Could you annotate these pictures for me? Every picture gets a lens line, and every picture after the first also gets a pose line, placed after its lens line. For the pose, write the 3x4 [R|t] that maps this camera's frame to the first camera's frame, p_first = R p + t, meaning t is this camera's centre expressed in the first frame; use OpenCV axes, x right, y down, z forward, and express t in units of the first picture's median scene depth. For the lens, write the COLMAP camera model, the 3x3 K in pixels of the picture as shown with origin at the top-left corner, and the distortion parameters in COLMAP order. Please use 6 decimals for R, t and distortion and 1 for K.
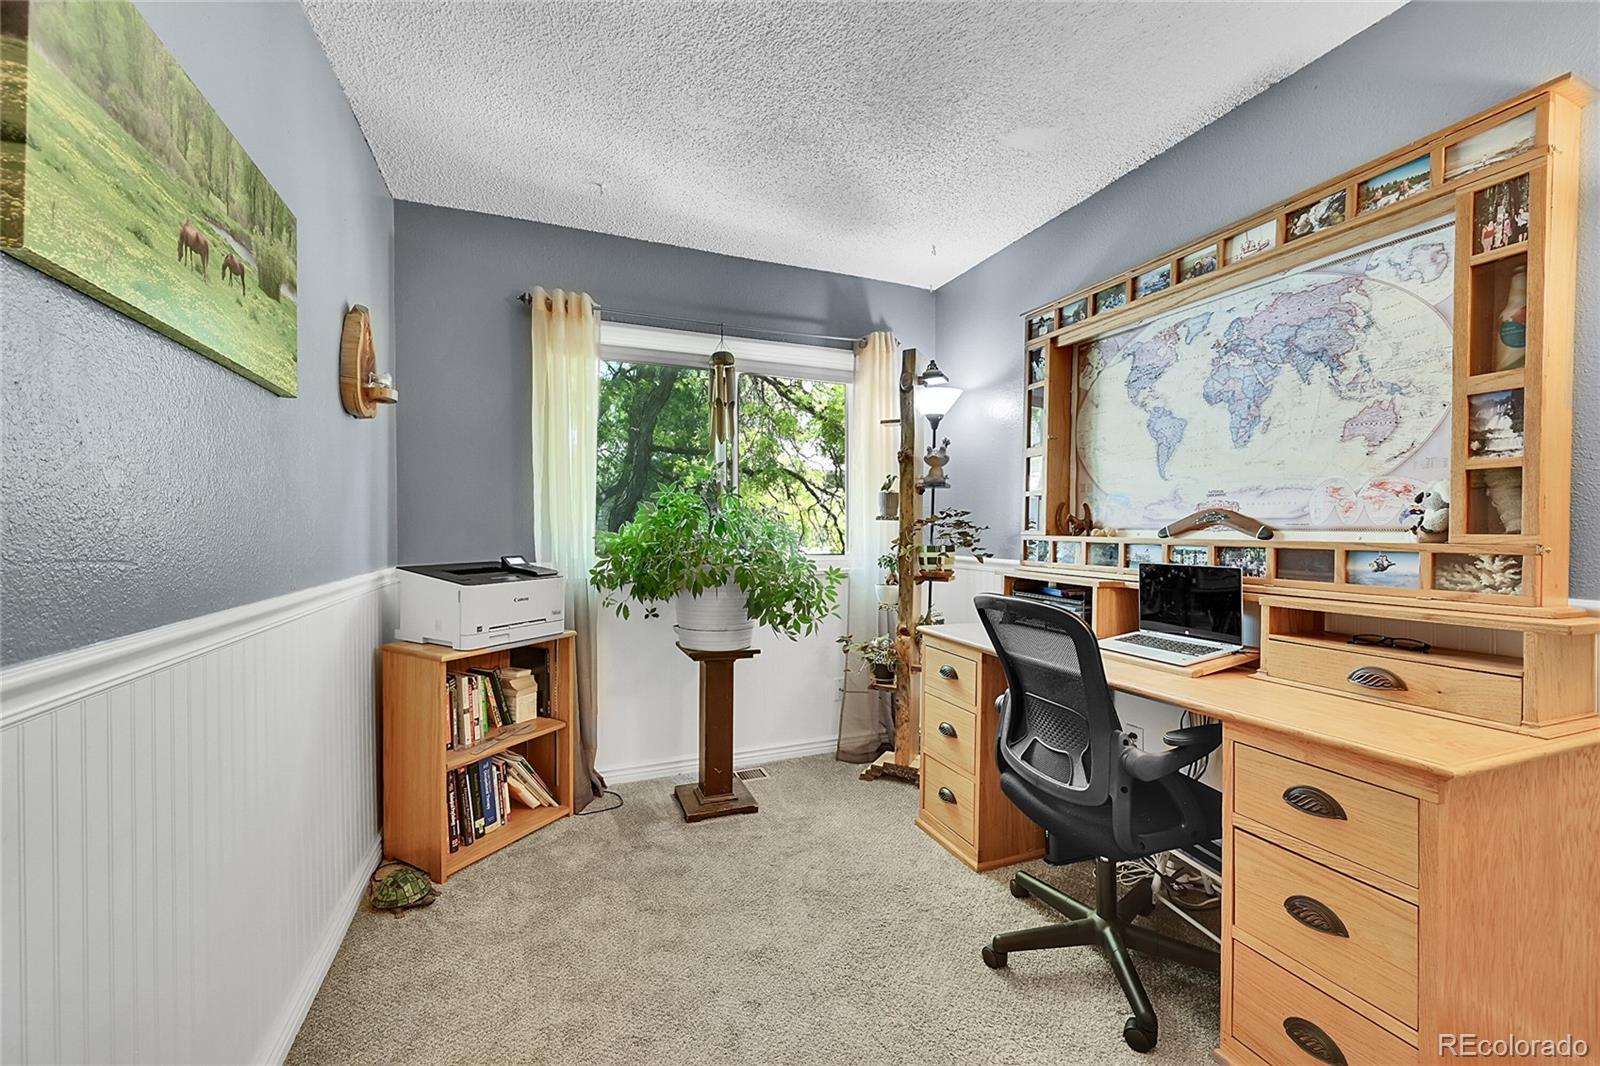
lens RADIAL K [[629.9, 0, 796.8], [0, 629.9, 534.1], [0, 0, 1]] dist [-0.001404, 0.000834]
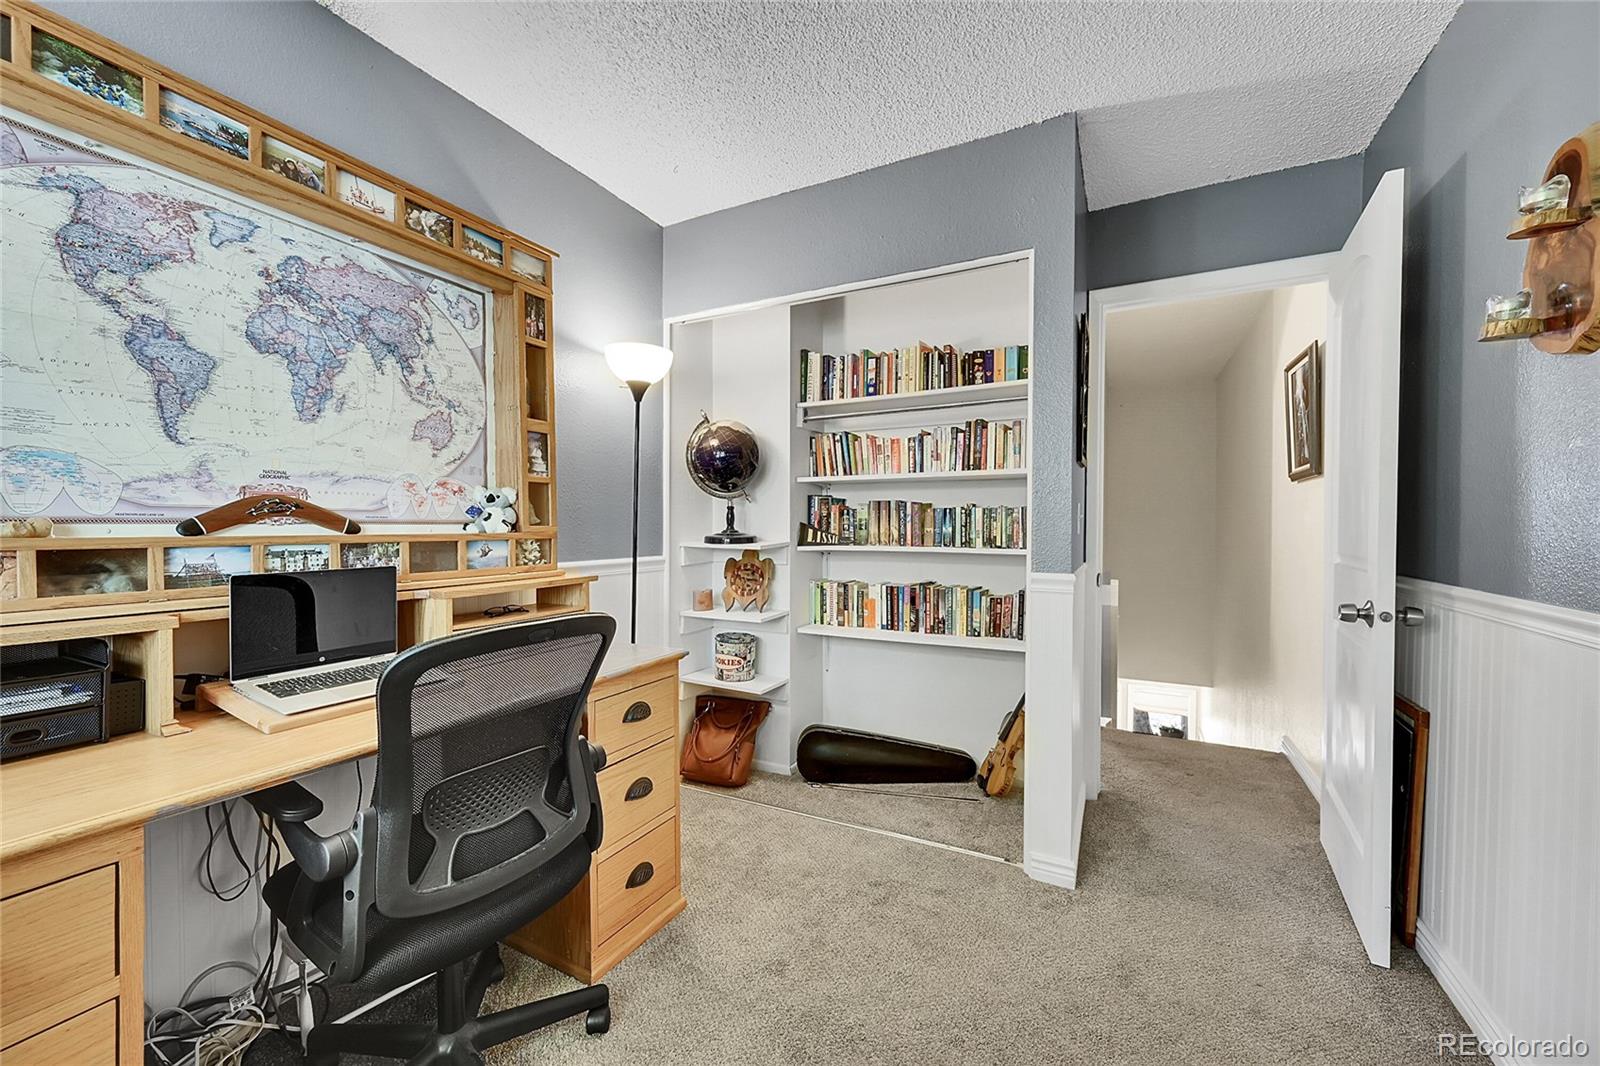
lens RADIAL K [[629.9, 0, 798.7], [0, 629.9, 532.4], [0, 0, 1]] dist [-0.001404, 0.000834]
pose [[-0.650240, -0.016890, 0.759541, -0.358663], [0.001057, 0.999732, 0.023137, -0.014050], [-0.759728, 0.015847, -0.650048, 1.161036]]
